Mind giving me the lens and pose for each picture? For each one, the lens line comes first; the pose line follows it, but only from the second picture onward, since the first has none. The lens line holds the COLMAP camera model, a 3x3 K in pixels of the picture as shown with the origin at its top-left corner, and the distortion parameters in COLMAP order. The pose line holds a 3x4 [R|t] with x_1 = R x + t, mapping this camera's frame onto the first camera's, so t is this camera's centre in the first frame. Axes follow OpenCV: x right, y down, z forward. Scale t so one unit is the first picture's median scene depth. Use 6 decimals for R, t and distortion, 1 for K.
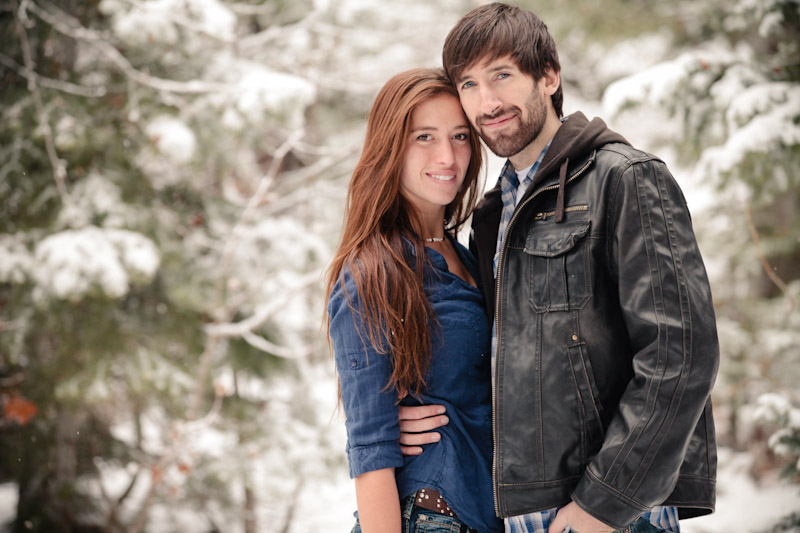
lens RADIAL K [[3477.9, 0, 400.0], [0, 3477.9, 266.5], [0, 0, 1]] dist [0.159300, 3.478755]
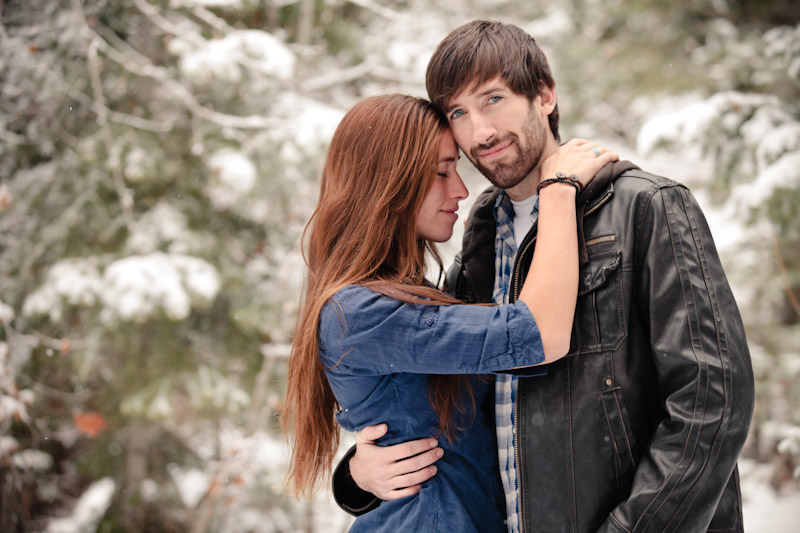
lens RADIAL K [[2721.4, 0, 400.0], [0, 2721.4, 266.5], [0, 0, 1]] dist [0.023365, 0.058805]
pose [[0.999496, 0.010128, -0.030093, 0.010726], [-0.010340, 0.999923, -0.006883, -0.002220], [0.030021, 0.007191, 0.999523, 0.169317]]
